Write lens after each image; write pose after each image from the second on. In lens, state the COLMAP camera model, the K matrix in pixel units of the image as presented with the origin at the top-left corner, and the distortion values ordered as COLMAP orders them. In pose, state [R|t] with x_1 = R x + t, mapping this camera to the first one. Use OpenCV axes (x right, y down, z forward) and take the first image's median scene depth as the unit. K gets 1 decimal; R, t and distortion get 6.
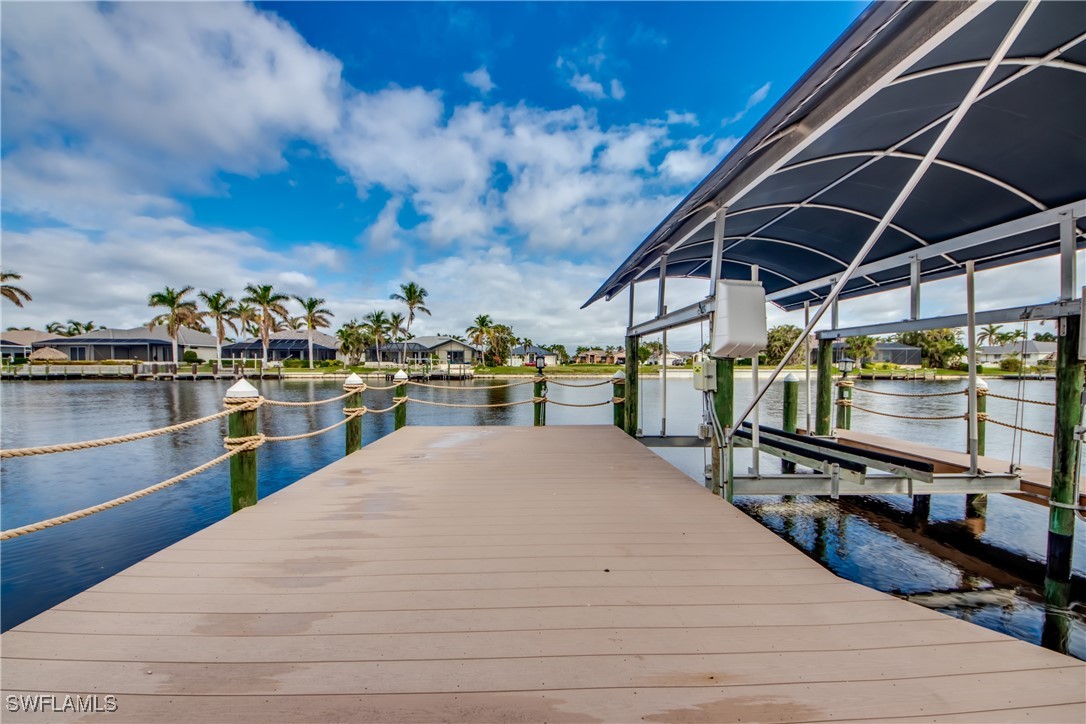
lens RADIAL K [[404.5, 0, 543.1], [0, 404.5, 380.4], [0, 0, 1]] dist [-0.009333, -0.003581]
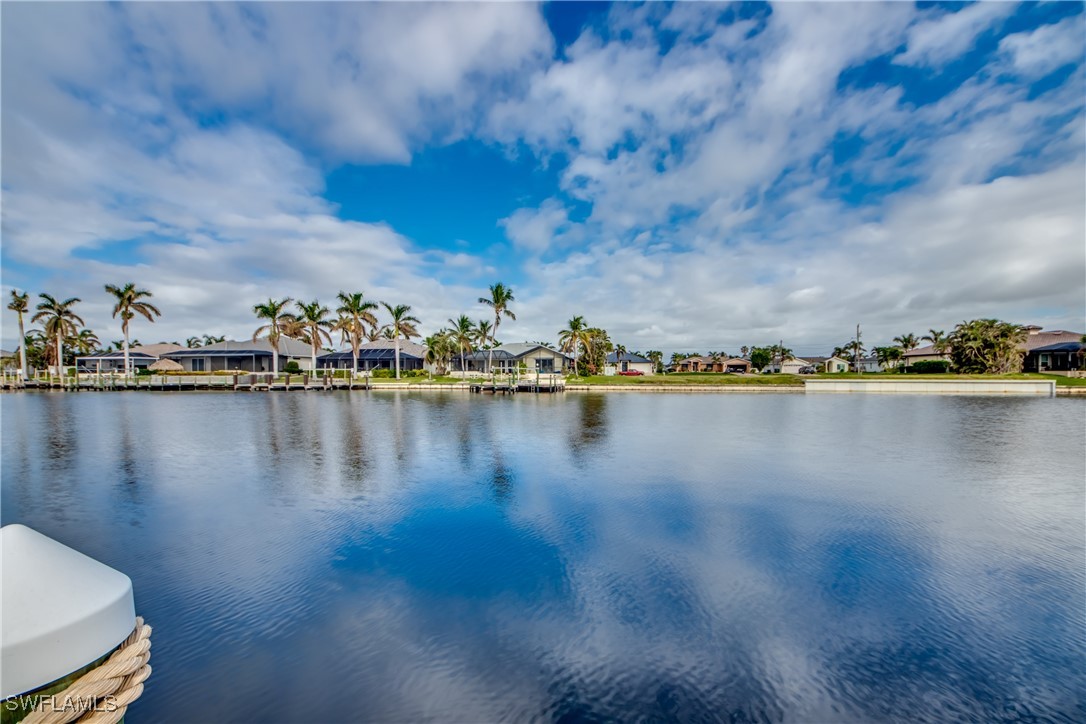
lens RADIAL K [[404.5, 0, 536.8], [0, 404.5, 381.7], [0, 0, 1]] dist [-0.009333, -0.003581]
pose [[0.973912, 0.001410, -0.226921, -0.033238], [-0.005314, 0.999848, -0.016594, -0.007631], [0.226863, 0.017367, 0.973772, 0.136030]]
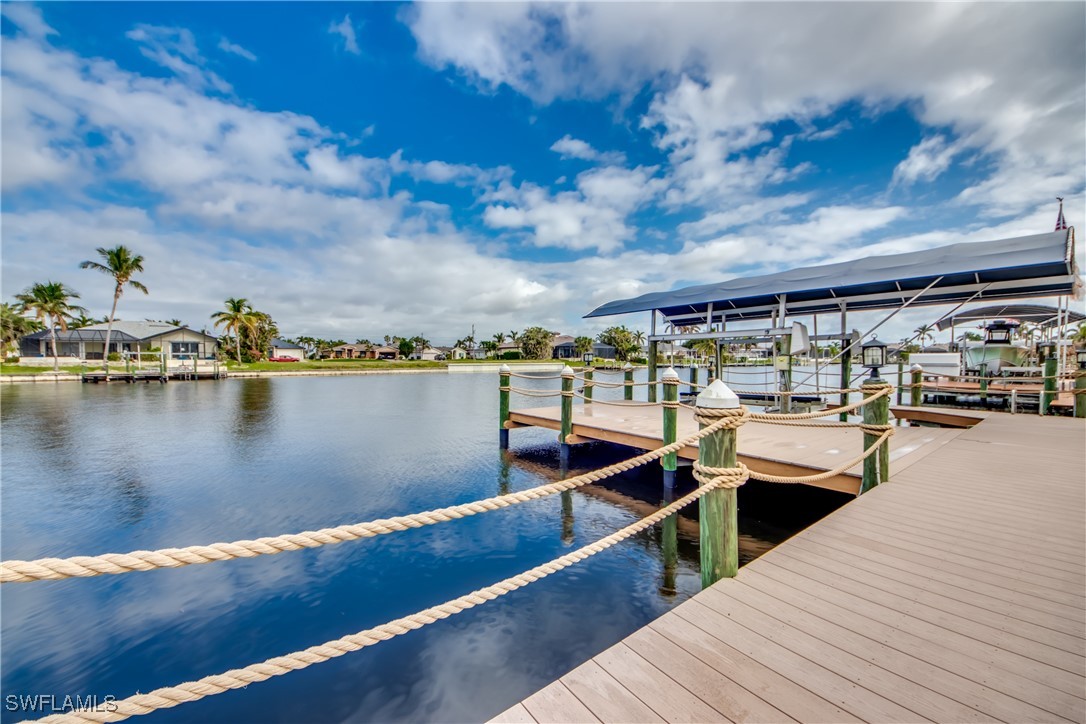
lens RADIAL K [[404.5, 0, 535.4], [0, 404.5, 368.5], [0, 0, 1]] dist [-0.009333, -0.003581]
pose [[0.818695, -0.016565, 0.573989, -0.129830], [0.026135, 0.999623, -0.008427, -0.000006], [-0.573633, 0.021900, 0.818820, -0.000844]]
